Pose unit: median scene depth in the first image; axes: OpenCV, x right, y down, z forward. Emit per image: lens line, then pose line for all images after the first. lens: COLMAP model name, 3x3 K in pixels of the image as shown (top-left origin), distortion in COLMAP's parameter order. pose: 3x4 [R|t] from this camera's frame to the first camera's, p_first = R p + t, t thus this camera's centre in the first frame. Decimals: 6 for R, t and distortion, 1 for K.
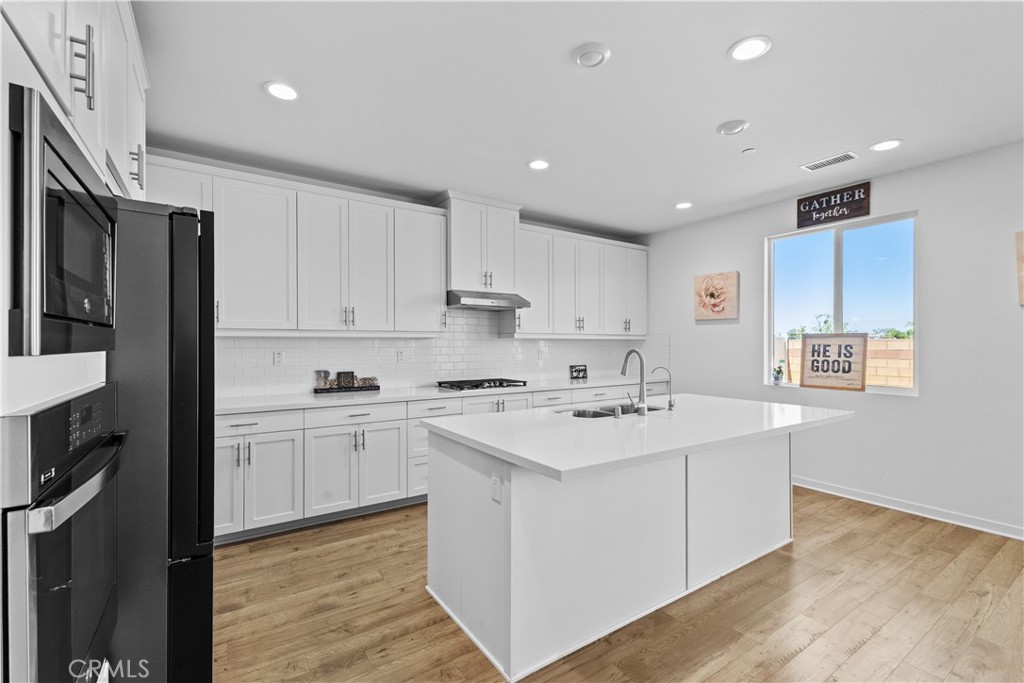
lens RADIAL K [[449.0, 0, 513.7], [0, 449.0, 345.2], [0, 0, 1]] dist [-0.001220, -0.000191]
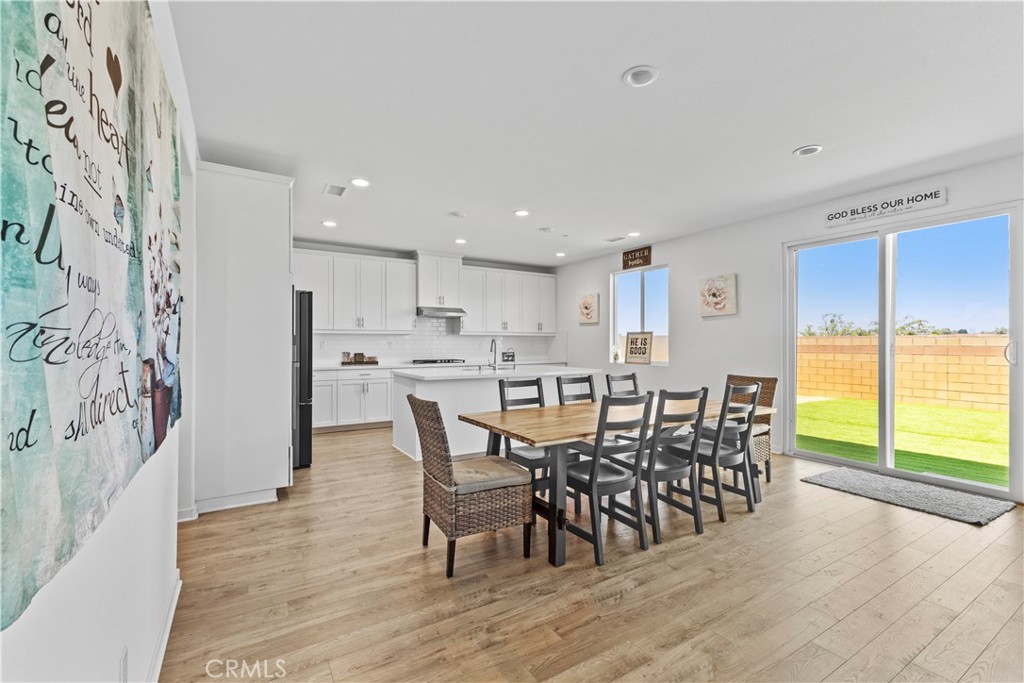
lens RADIAL K [[449.0, 0, 510.7], [0, 449.0, 341.4], [0, 0, 1]] dist [-0.001220, -0.000191]
pose [[0.998925, 0.001182, -0.046350, 0.295108], [-0.001340, 0.999993, -0.003385, 0.016651], [0.046346, 0.003443, 0.998920, -0.716803]]
